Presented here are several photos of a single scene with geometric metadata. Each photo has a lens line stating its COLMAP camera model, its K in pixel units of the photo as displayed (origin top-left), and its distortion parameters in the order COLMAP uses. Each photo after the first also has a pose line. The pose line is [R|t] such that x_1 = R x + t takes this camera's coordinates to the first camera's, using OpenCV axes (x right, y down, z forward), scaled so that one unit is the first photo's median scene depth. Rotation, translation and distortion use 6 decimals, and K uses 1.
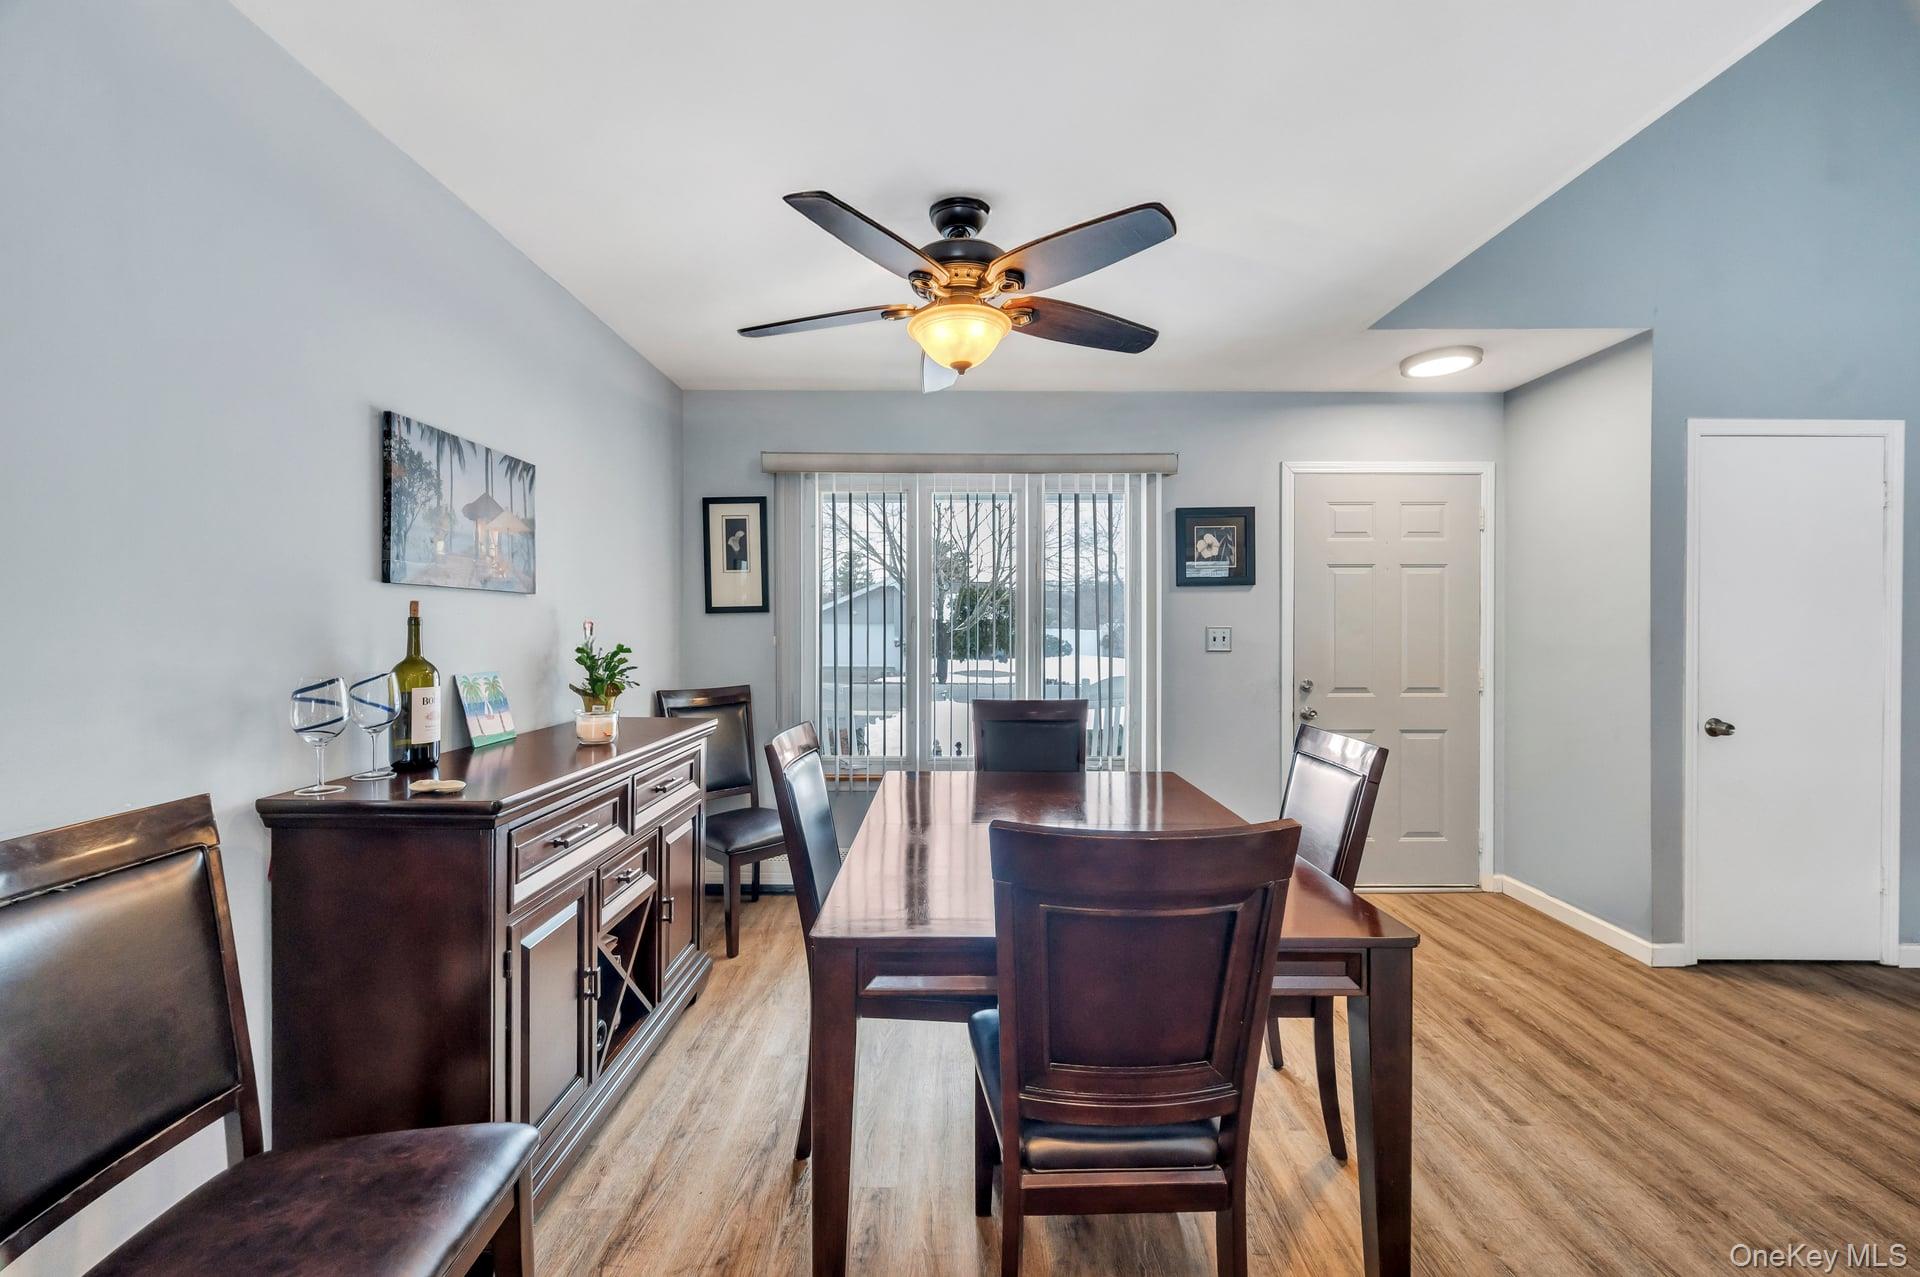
lens RADIAL K [[766.9, 0, 955.9], [0, 766.9, 629.3], [0, 0, 1]] dist [0.001199, 0.000187]
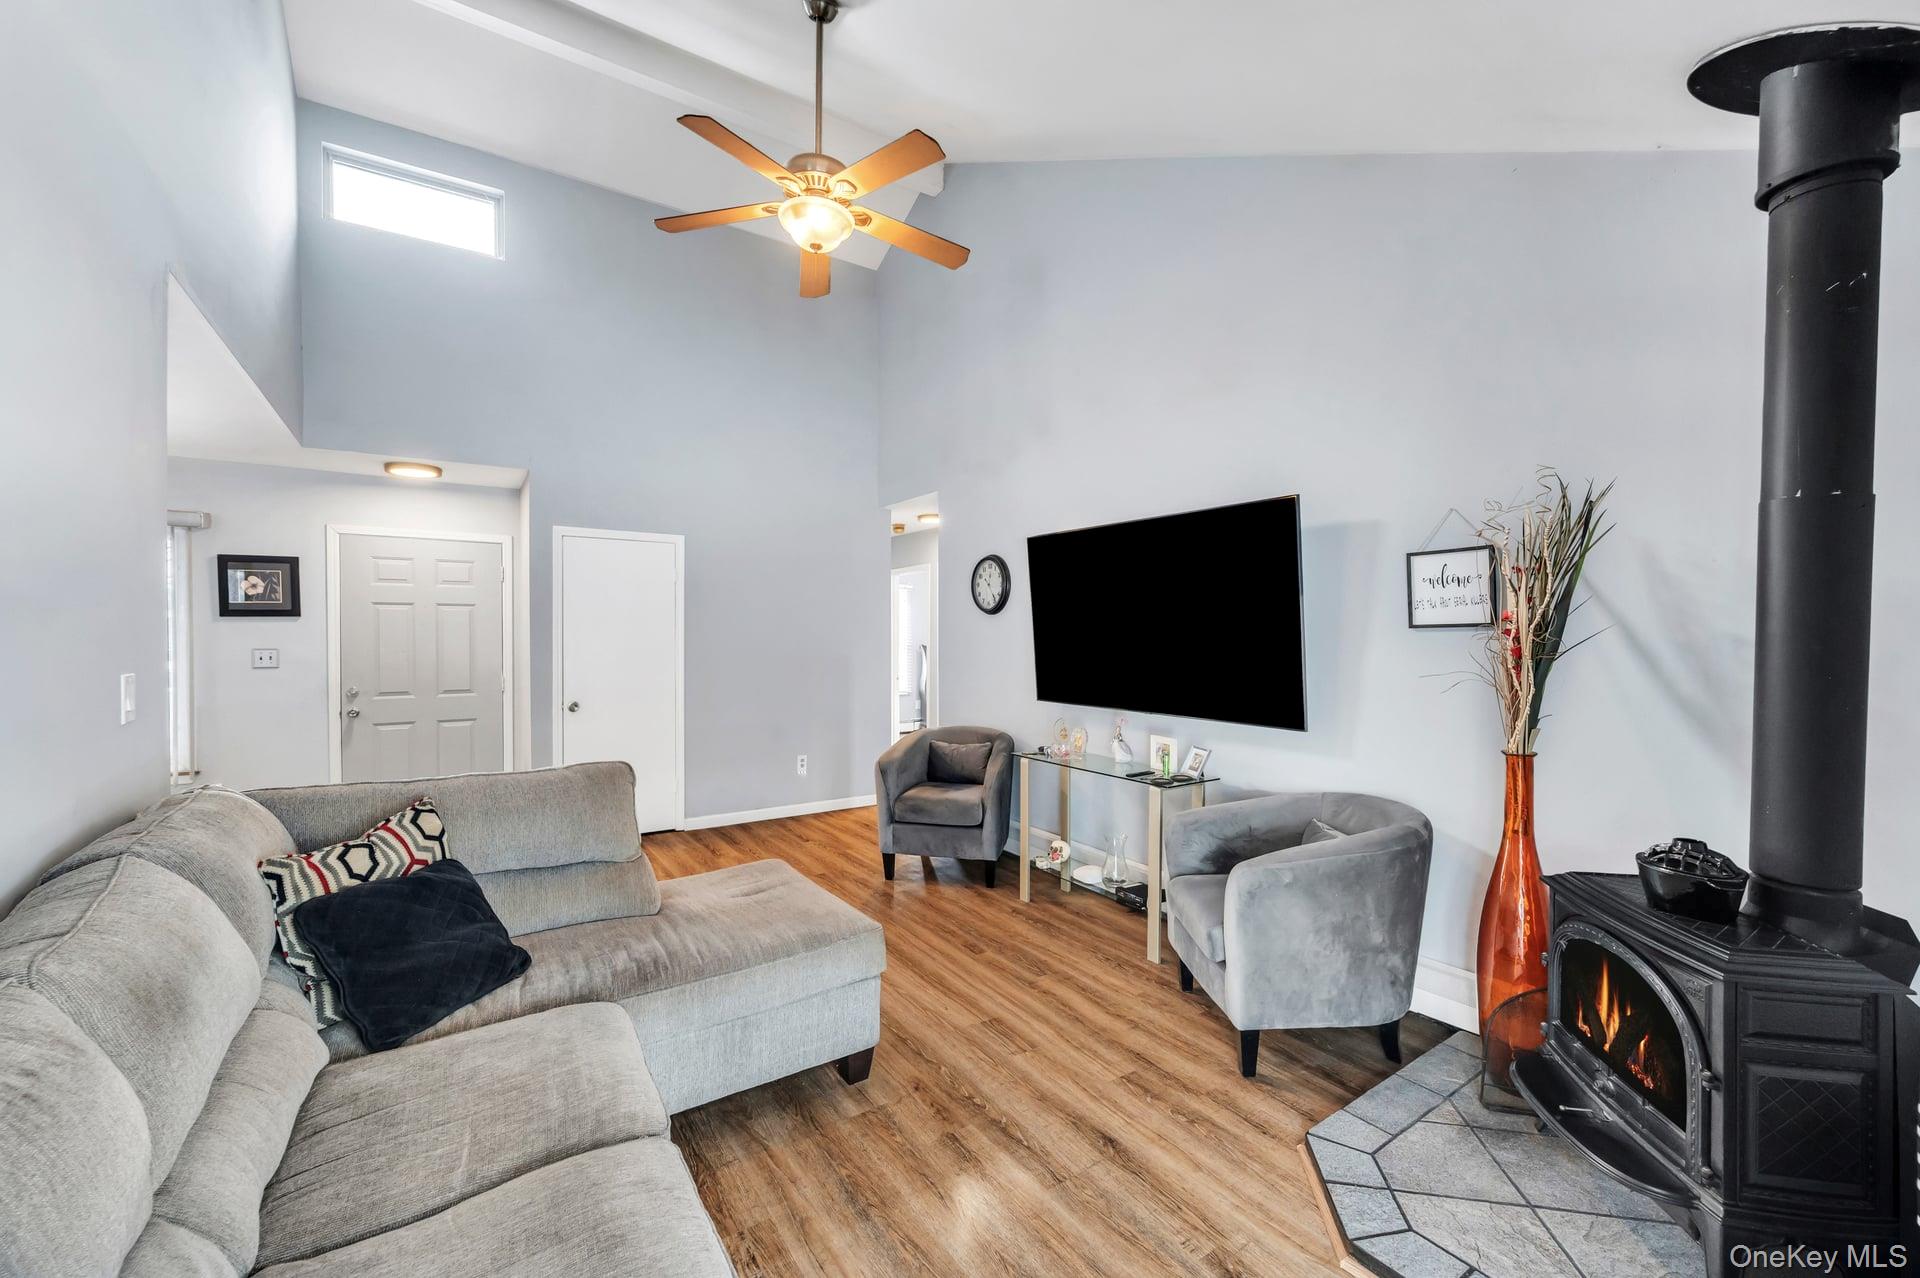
lens RADIAL K [[766.9, 0, 950.6], [0, 766.9, 638.4], [0, 0, 1]] dist [0.001199, 0.000187]
pose [[0.831532, -0.004432, 0.555459, 0.737160], [0.001840, 0.999985, 0.005226, -0.032715], [-0.555474, -0.003324, 0.831527, -0.882856]]
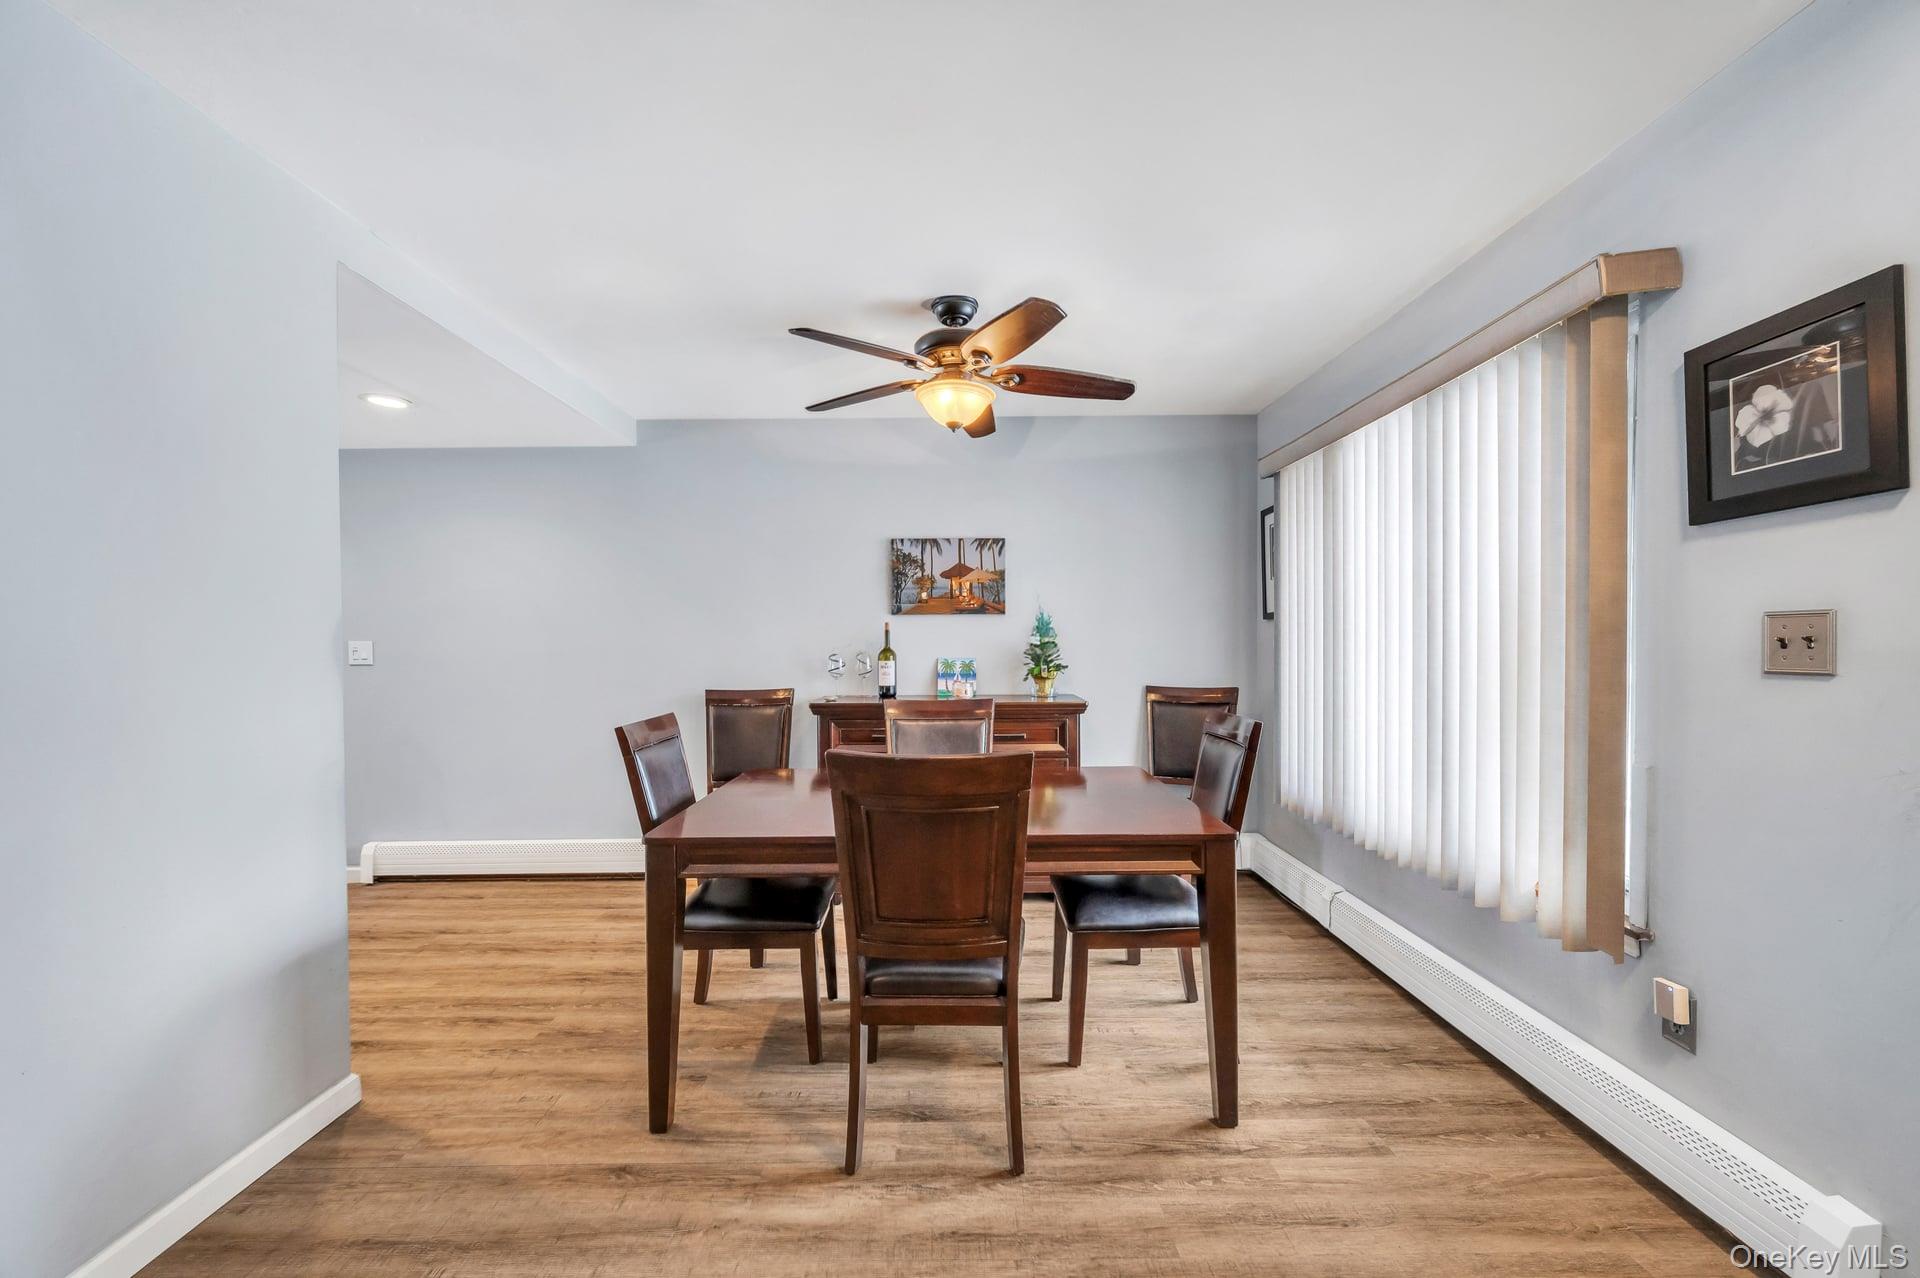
lens RADIAL K [[766.9, 0, 949.0], [0, 766.9, 655.7], [0, 0, 1]] dist [0.001199, 0.000187]
pose [[0.007444, 0.012272, -0.999897, 0.934023], [-0.001368, 0.999924, 0.012262, 0.019410], [0.999971, 0.001277, 0.007460, 0.708316]]
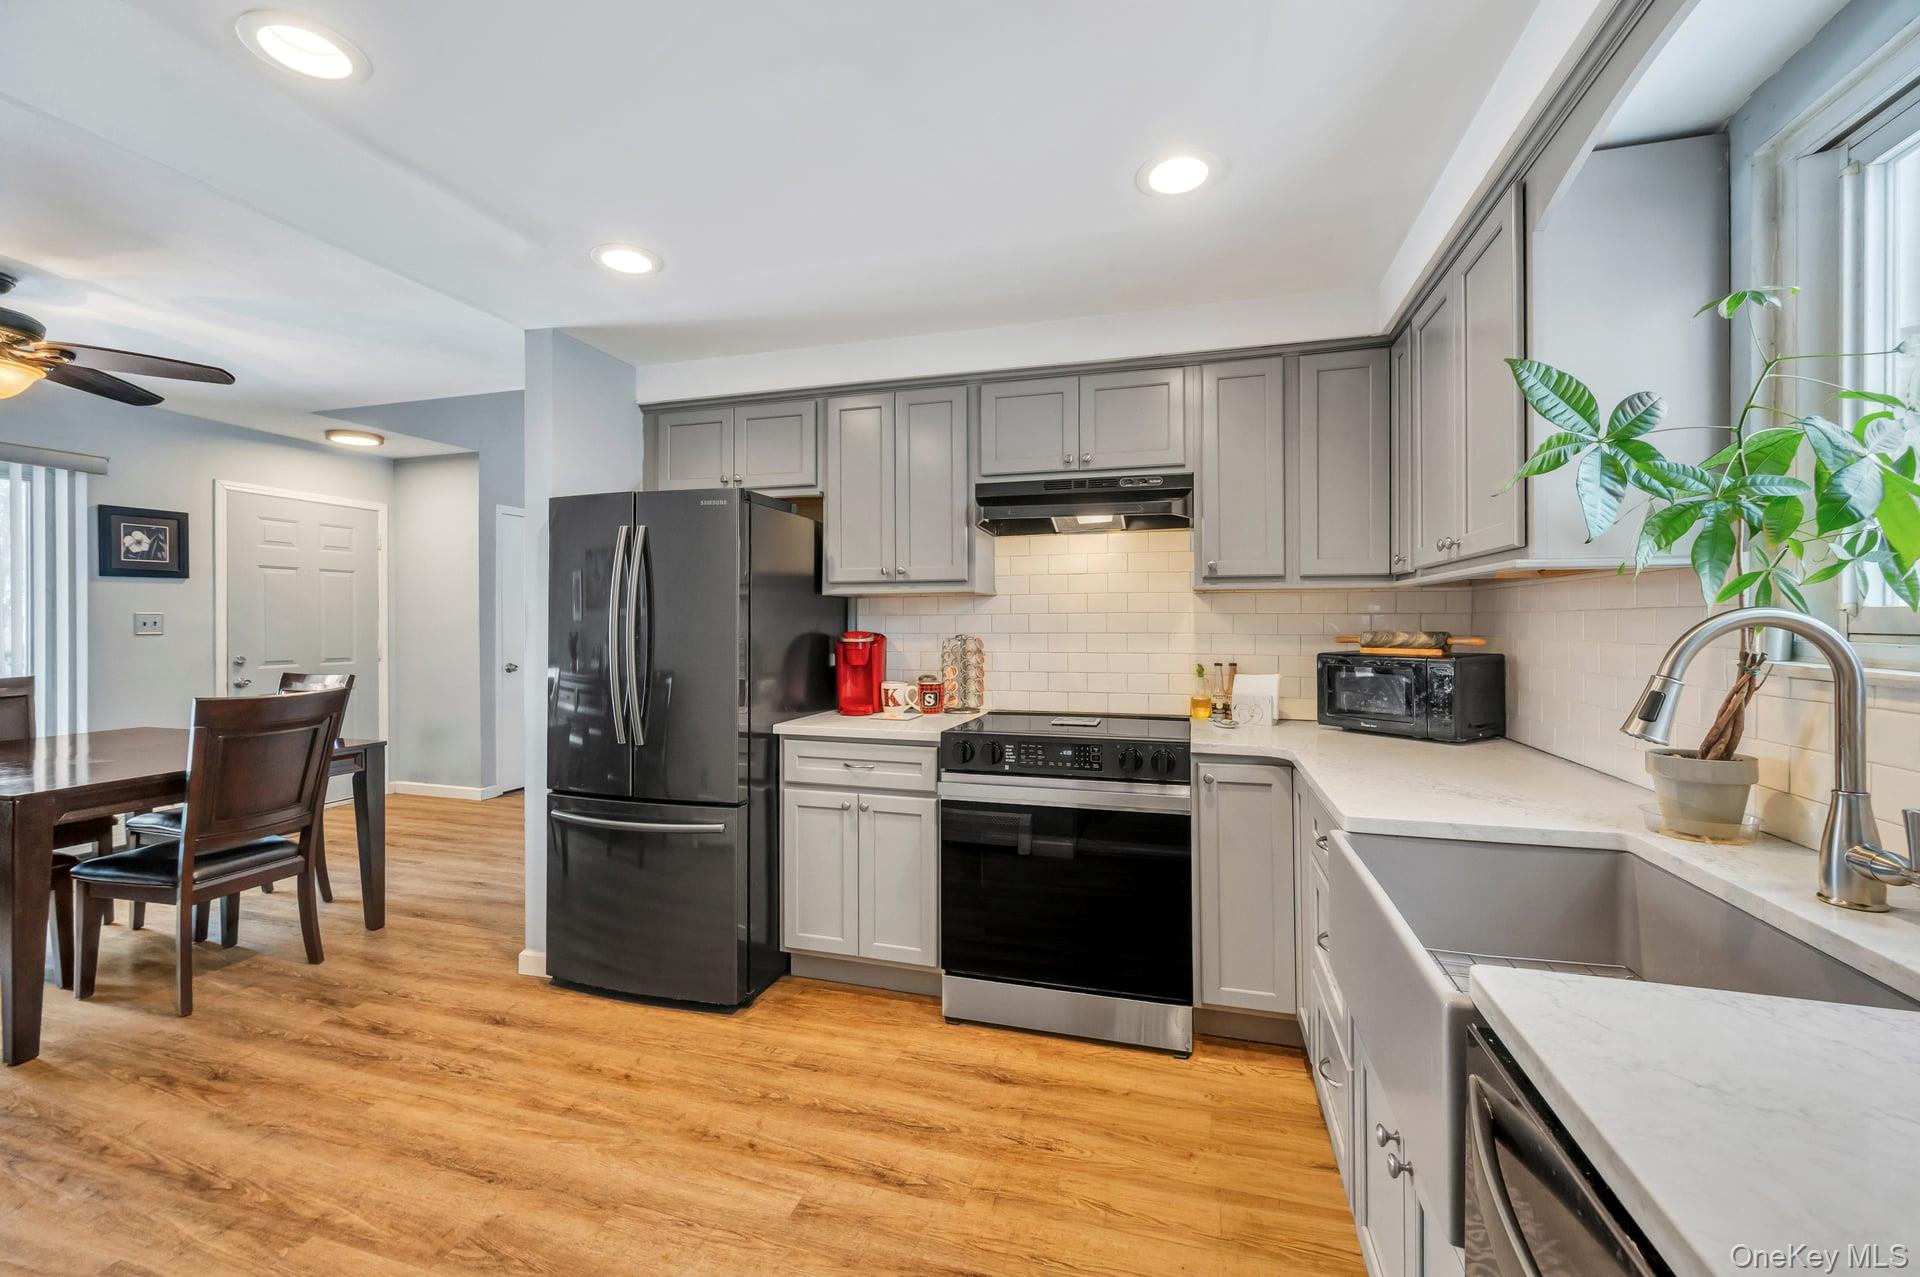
lens RADIAL K [[766.9, 0, 968.9], [0, 766.9, 624.7], [0, 0, 1]] dist [0.001199, 0.000187]
pose [[0.271834, -0.000308, 0.962344, -0.546267], [0.004899, 0.999987, -0.001064, 0.027137], [-0.962332, 0.005003, 0.271832, -0.627433]]
